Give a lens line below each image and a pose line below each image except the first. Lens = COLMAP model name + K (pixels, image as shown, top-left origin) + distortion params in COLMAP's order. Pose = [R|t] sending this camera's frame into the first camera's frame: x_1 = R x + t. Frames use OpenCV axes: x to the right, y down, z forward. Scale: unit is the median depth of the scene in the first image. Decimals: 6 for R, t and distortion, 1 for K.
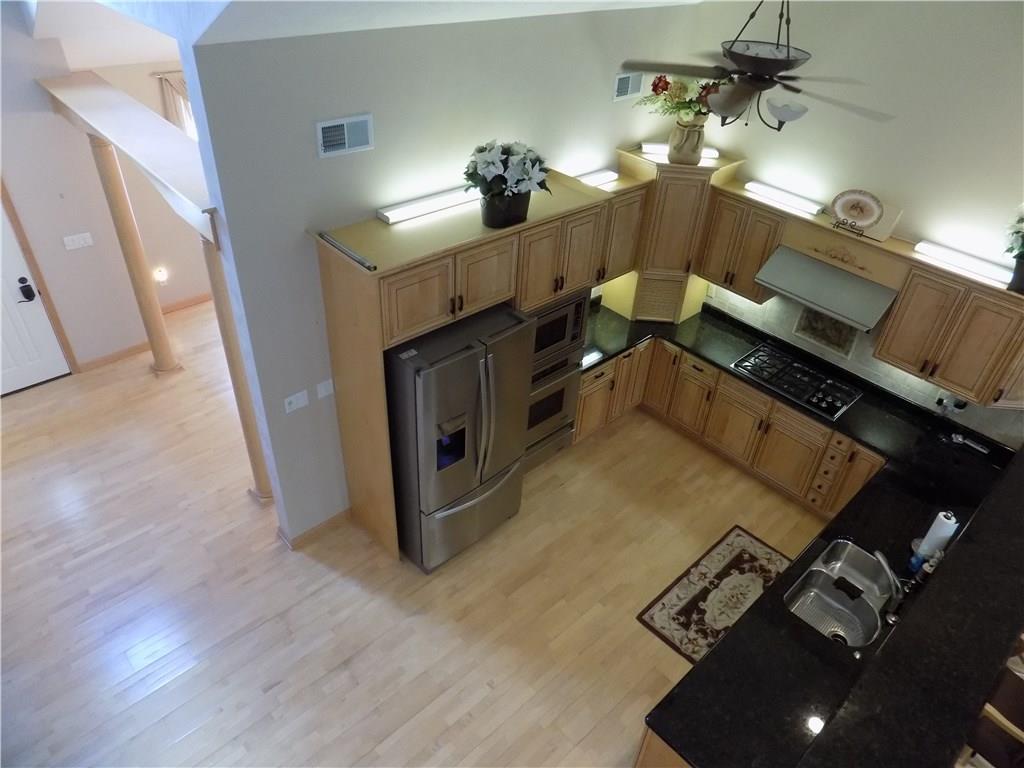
lens RADIAL K [[687.7, 0, 517.8], [0, 687.7, 383.2], [0, 0, 1]] dist [-0.043513, 0.017860]
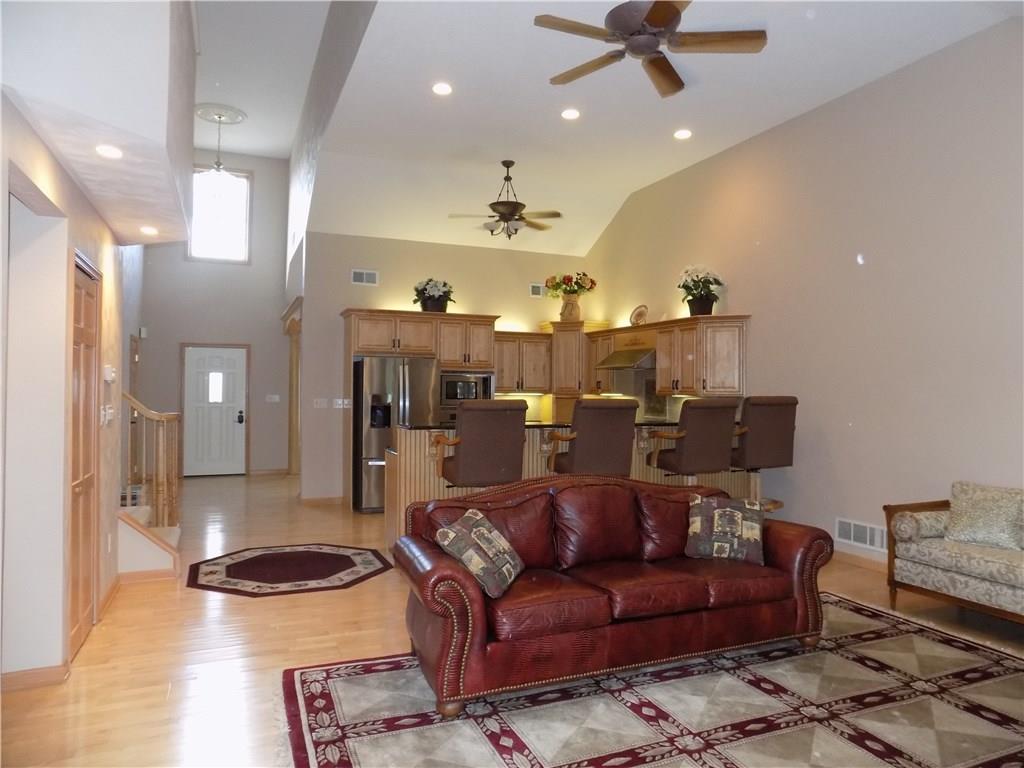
lens RADIAL K [[687.7, 0, 512.2], [0, 687.7, 388.3], [0, 0, 1]] dist [-0.043513, 0.017860]
pose [[0.932108, -0.051181, -0.358547, 0.763617], [-0.180386, 0.792841, -0.582120, 0.889392], [0.314064, 0.607275, 0.729781, -0.224264]]
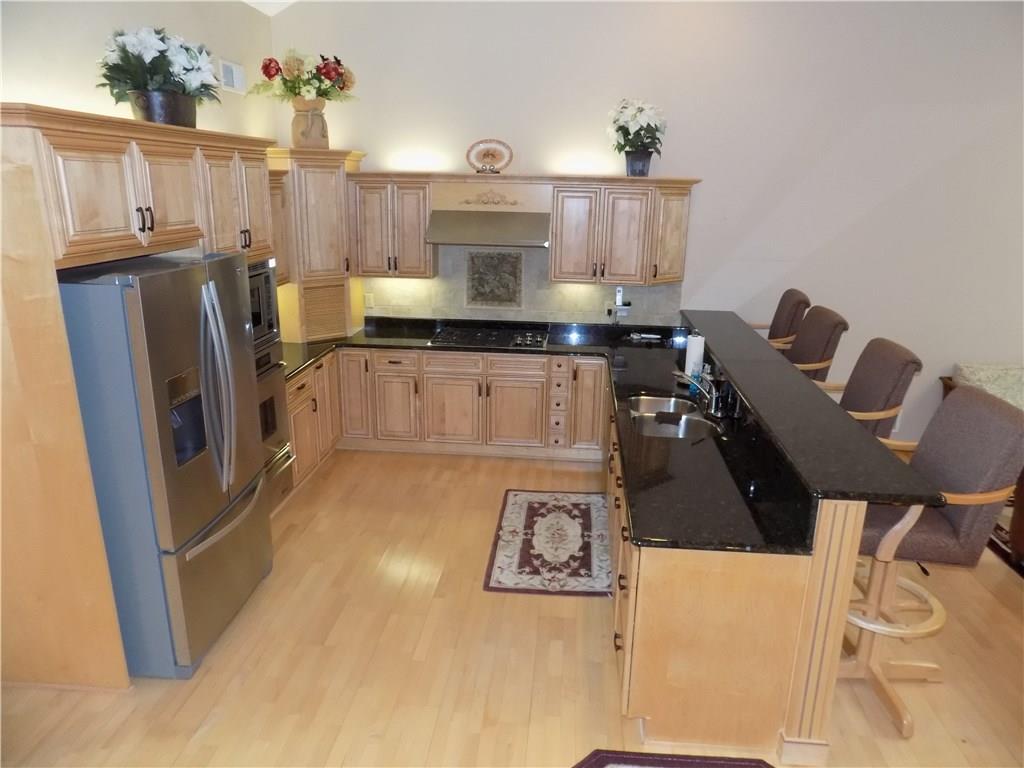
lens RADIAL K [[687.7, 0, 511.6], [0, 687.7, 382.3], [0, 0, 1]] dist [-0.043513, 0.017860]
pose [[0.751804, -0.227457, 0.618914, -0.226538], [0.413697, 0.893610, -0.174113, 0.262166], [-0.513464, 0.386942, 0.765918, 0.262042]]
